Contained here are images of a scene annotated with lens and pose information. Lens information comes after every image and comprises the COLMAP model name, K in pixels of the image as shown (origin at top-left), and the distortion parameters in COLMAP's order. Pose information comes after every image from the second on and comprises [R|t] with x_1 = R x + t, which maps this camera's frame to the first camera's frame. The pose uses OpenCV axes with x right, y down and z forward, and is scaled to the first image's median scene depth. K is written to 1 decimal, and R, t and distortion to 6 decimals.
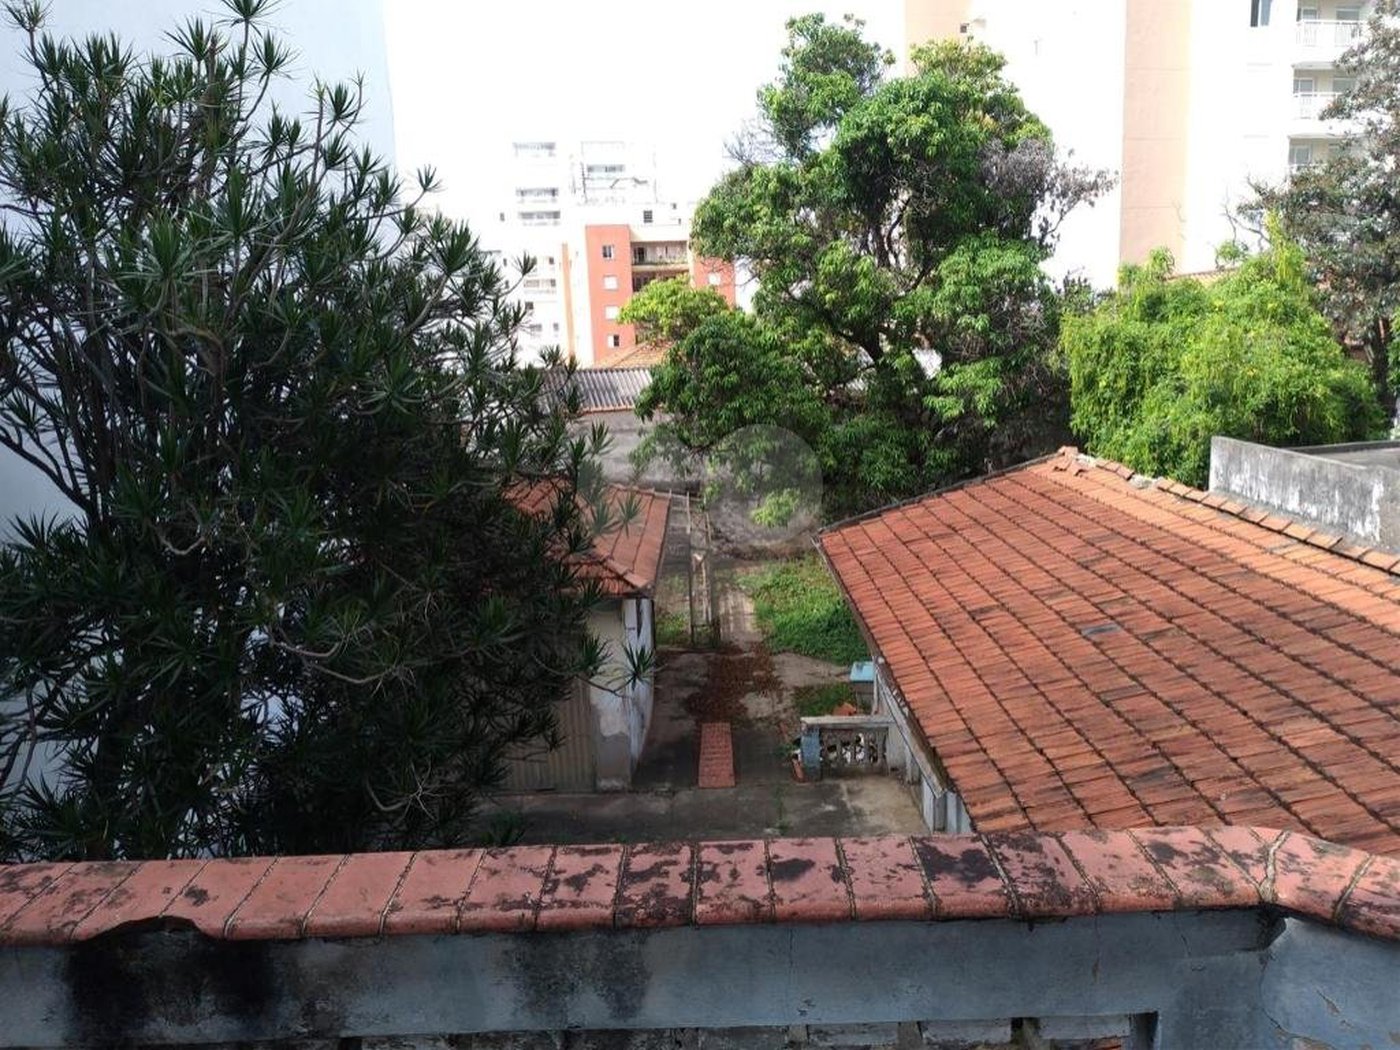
lens RADIAL K [[1039.1, 0, 700.0], [0, 1039.1, 525.0], [0, 0, 1]] dist [0.057318, -0.124952]
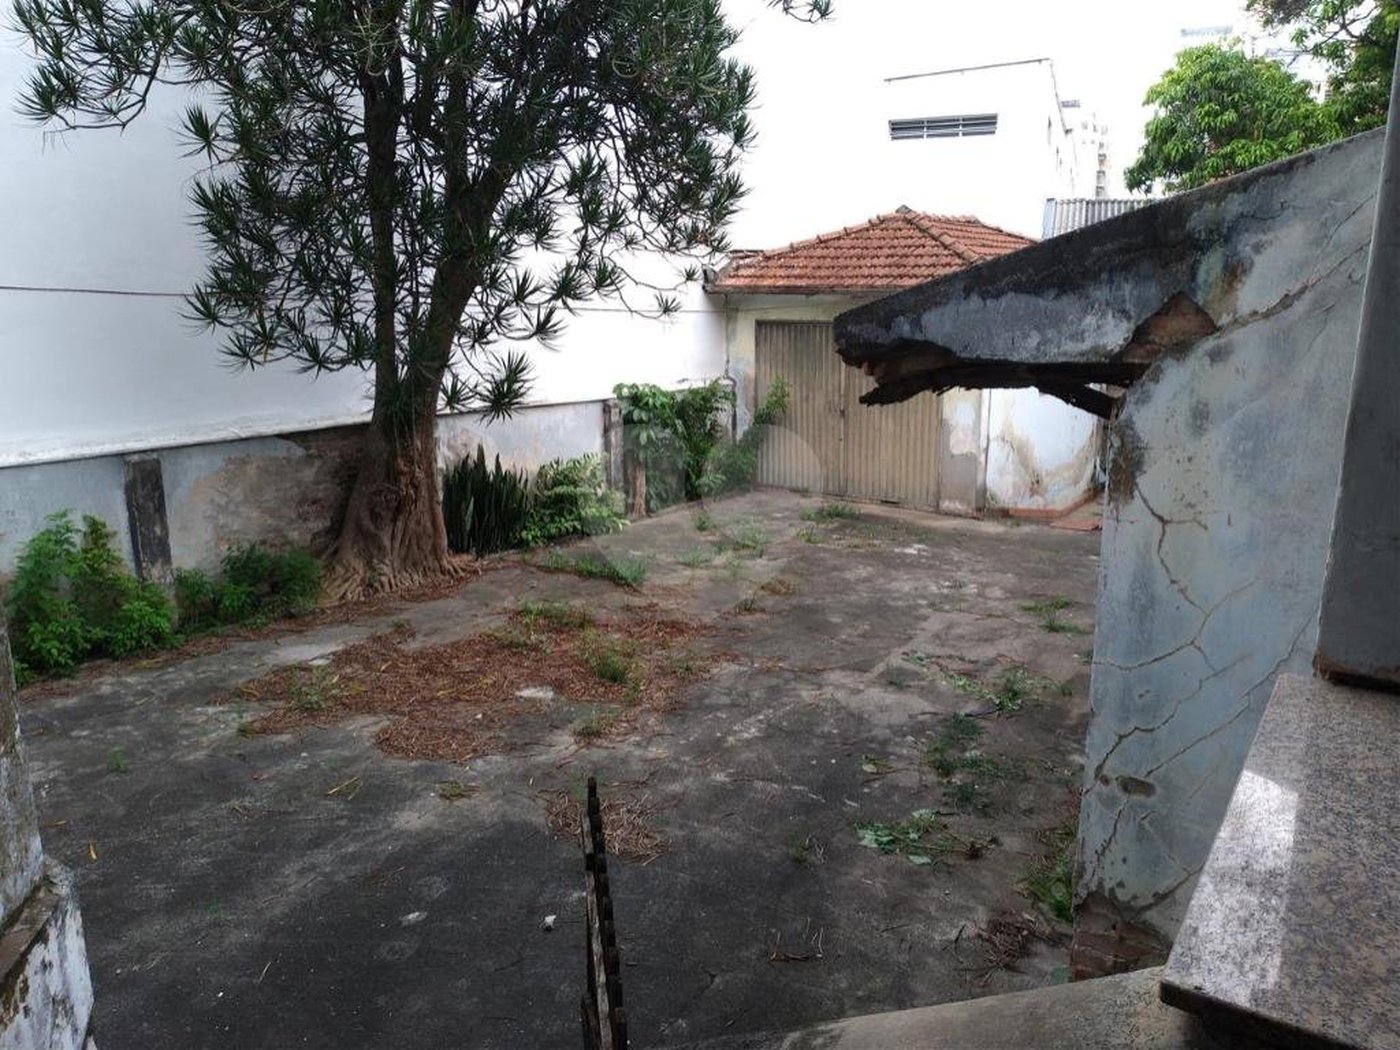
lens RADIAL K [[1039.1, 0, 700.0], [0, 1039.1, 525.0], [0, 0, 1]] dist [0.057318, -0.124952]
pose [[0.827428, 0.162050, -0.537683, 0.184526], [-0.129720, 0.986720, 0.097761, 0.157239], [0.546385, -0.011142, 0.837460, 0.059009]]
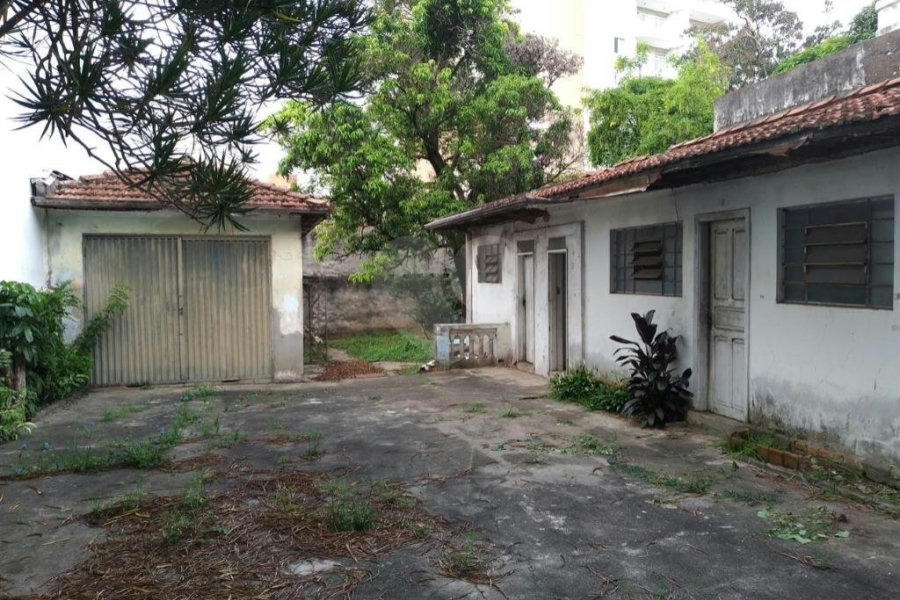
lens RADIAL K [[666.9, 0, 460.8], [0, 666.9, 290.5], [0, 0, 1]] dist [0.003918, -0.007060]
pose [[0.957337, 0.023617, 0.288006, -0.091422], [0.024700, 0.986320, -0.162981, 0.220115], [-0.287915, 0.163141, 0.943658, 0.142969]]
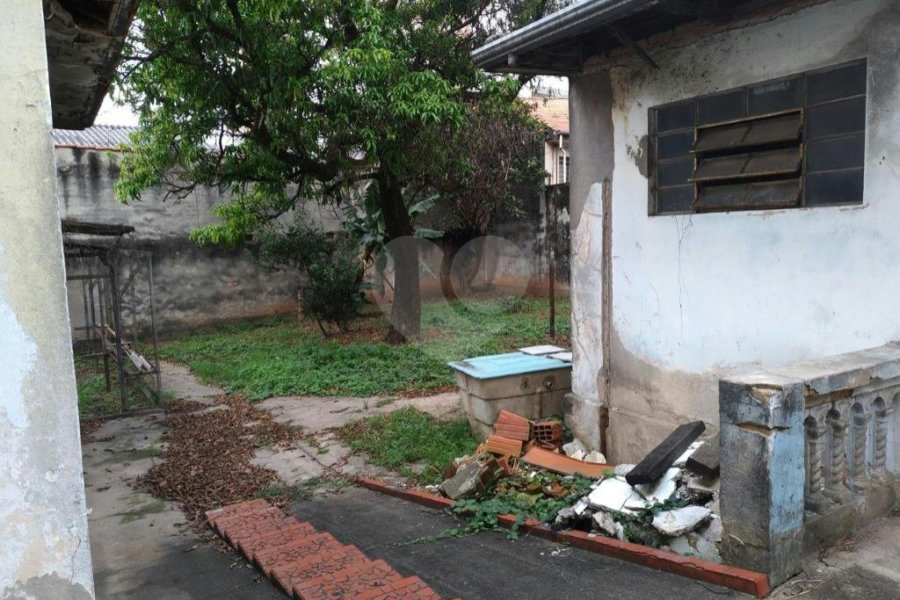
lens RADIAL K [[667.4, 0, 450.0], [0, 667.4, 300.0], [0, 0, 1]] dist [0.058437, -0.126495]
pose [[0.858658, -0.038024, 0.511137, -0.056197], [0.095448, 0.991663, -0.086572, 0.134528], [-0.503584, 0.123123, 0.855128, 0.679264]]
